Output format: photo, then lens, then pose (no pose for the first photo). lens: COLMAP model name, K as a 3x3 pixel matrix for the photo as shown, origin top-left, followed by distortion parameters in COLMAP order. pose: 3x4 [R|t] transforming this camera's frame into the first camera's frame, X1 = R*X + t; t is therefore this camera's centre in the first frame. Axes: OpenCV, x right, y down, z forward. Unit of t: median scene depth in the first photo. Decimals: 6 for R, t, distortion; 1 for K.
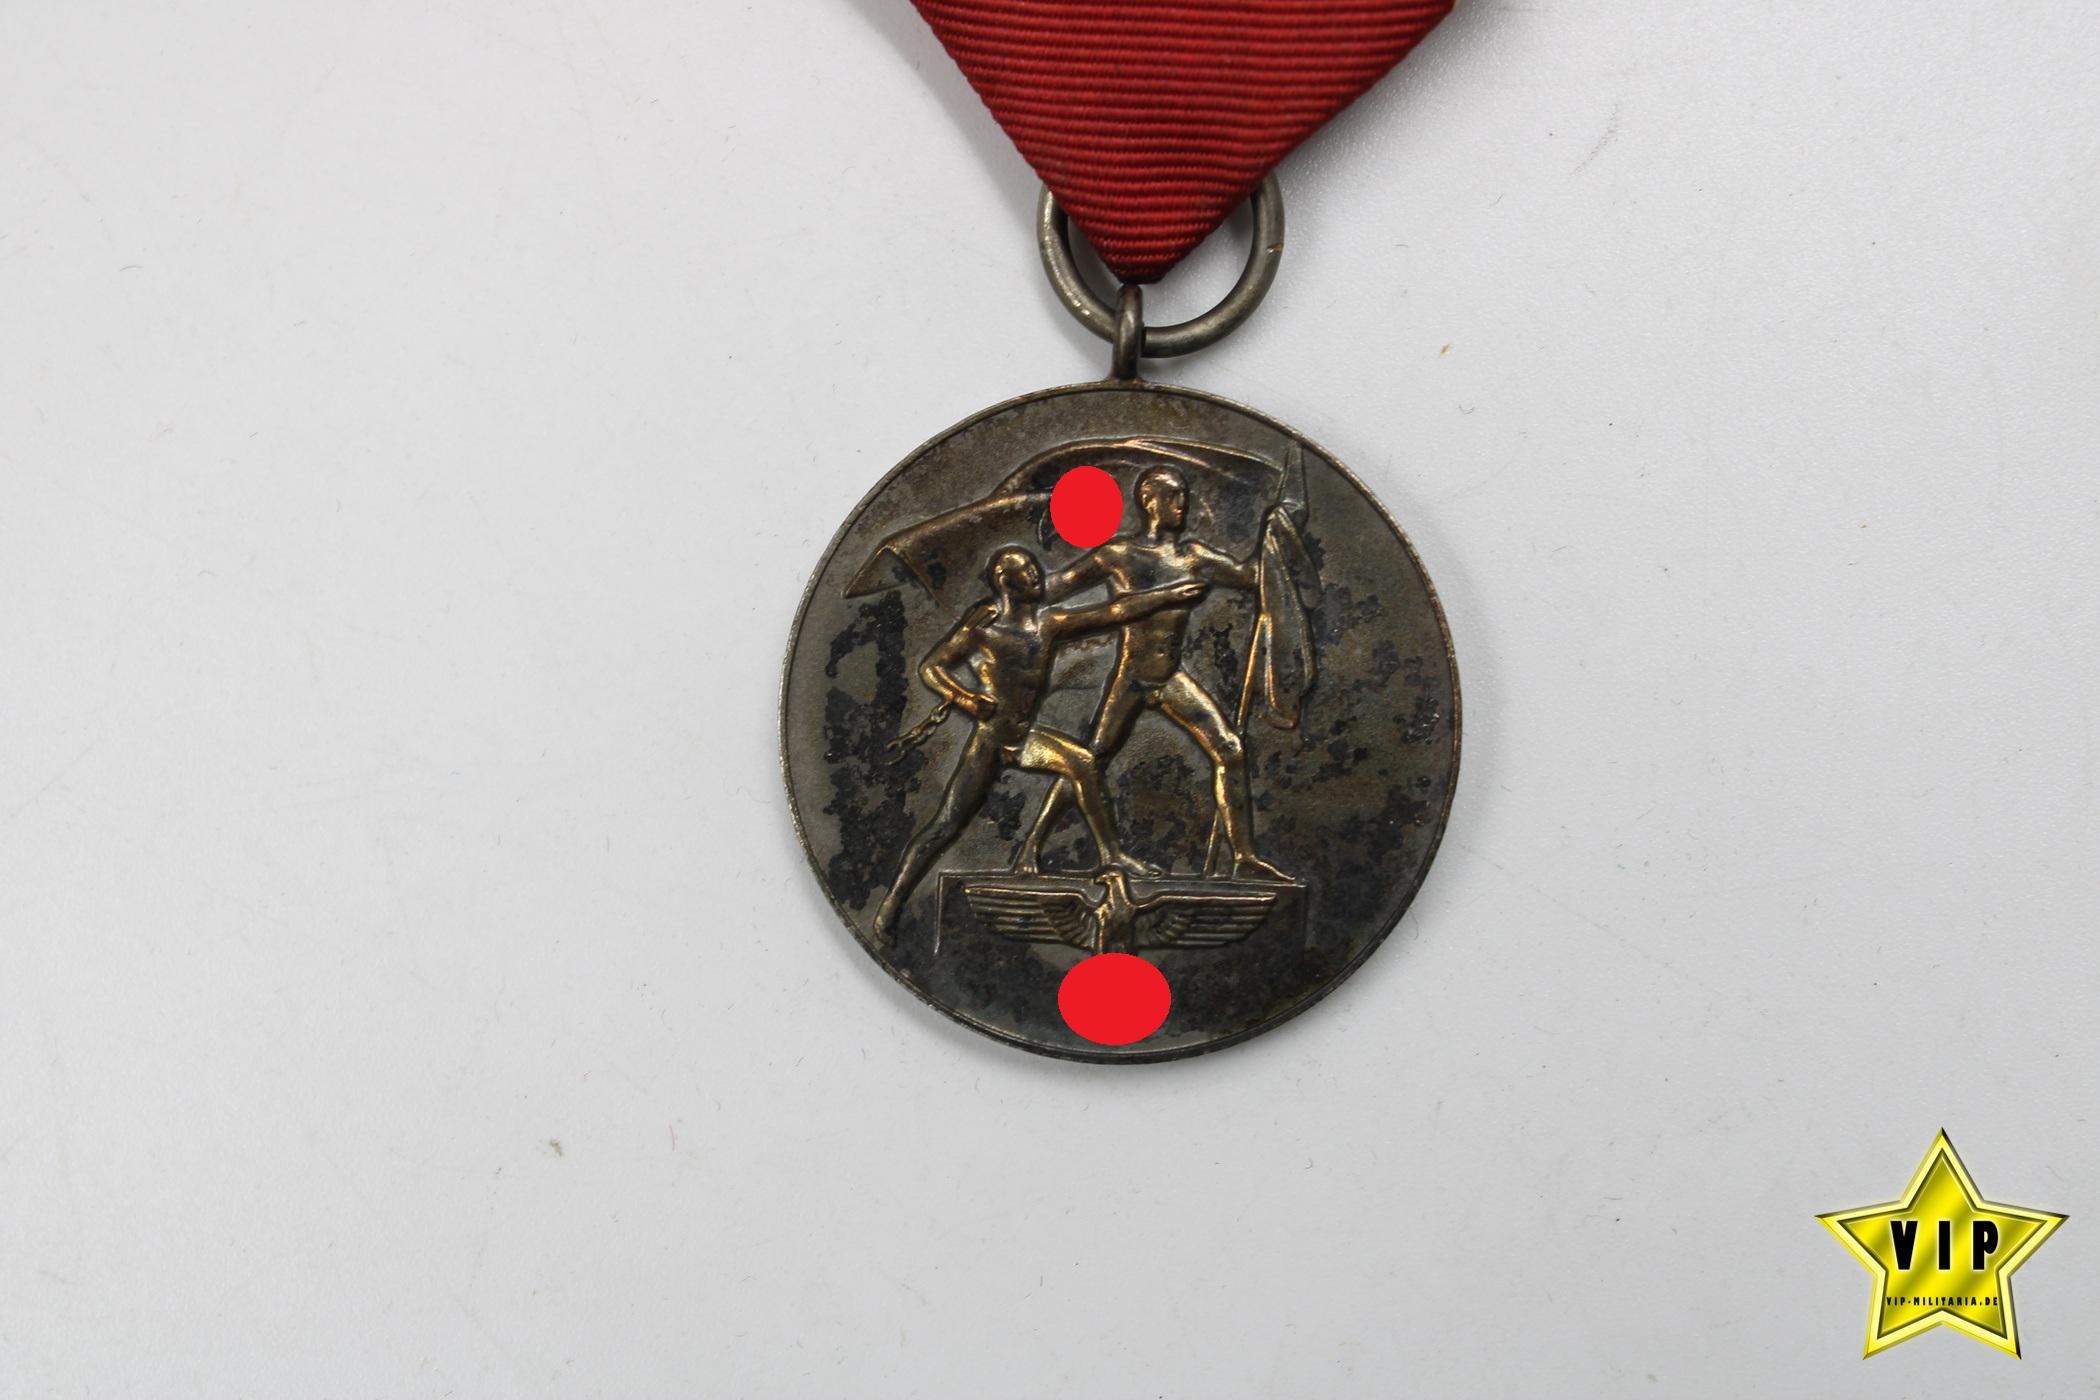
lens RADIAL K [[3519.4, 0, 1050.0], [0, 3519.4, 700.0], [0, 0, 1]] dist [-0.004884, -0.022230]
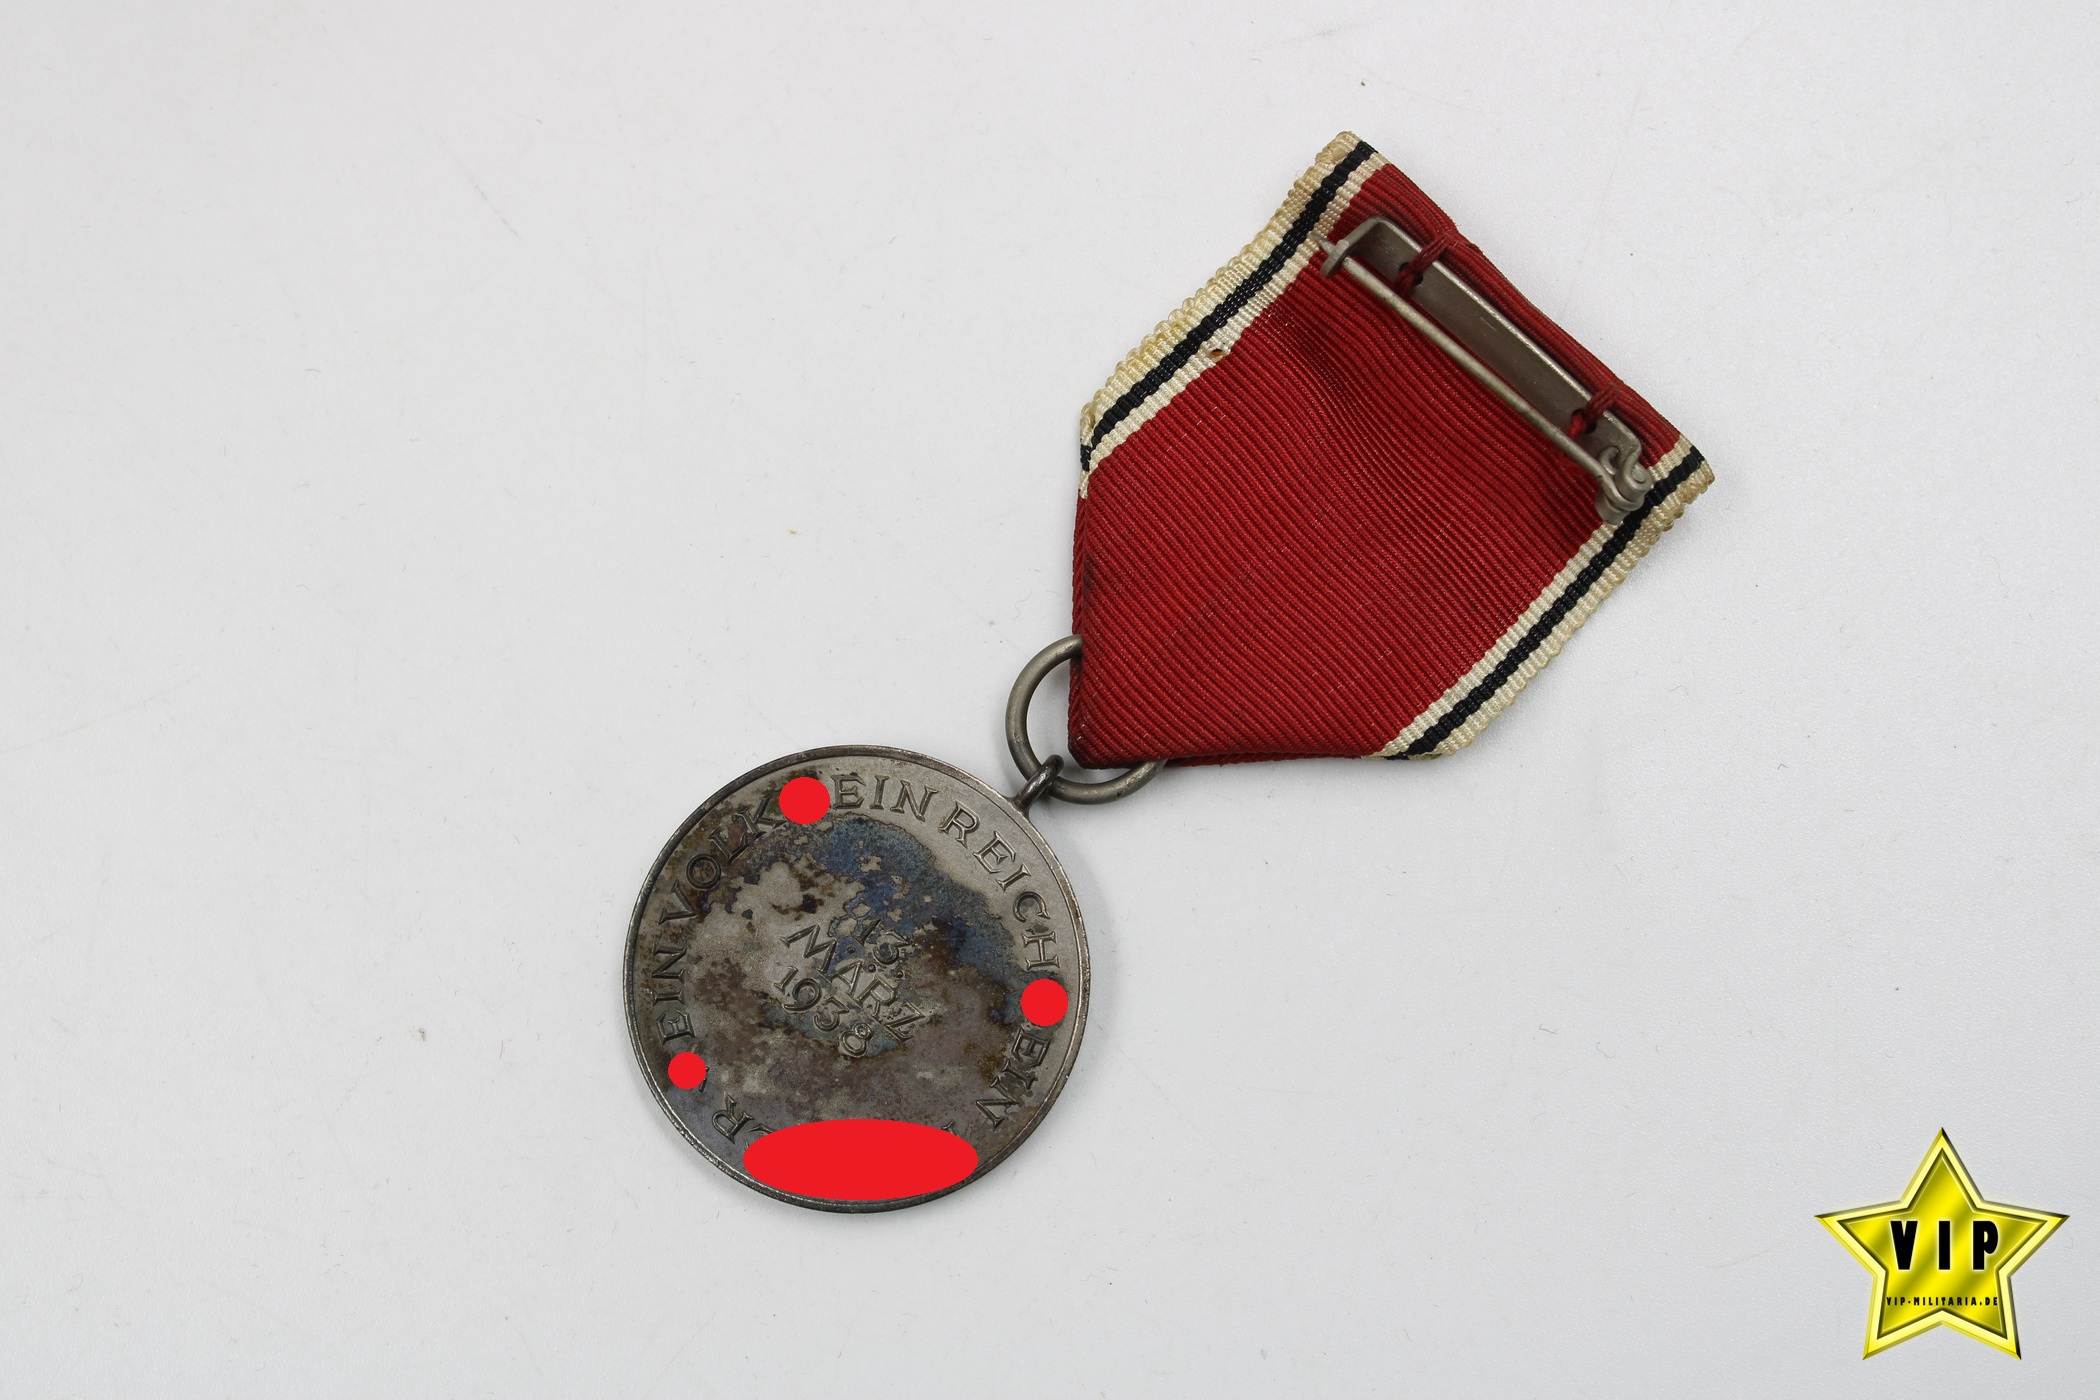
lens RADIAL K [[4563.1, 0, 1050.0], [0, 4563.1, 700.0], [0, 0, 1]] dist [0.003431, -0.005549]
pose [[0.960496, 0.278220, -0.006440, 0.080826], [-0.278034, 0.958340, -0.065436, 0.046256], [-0.012034, 0.064641, 0.997836, -0.877921]]
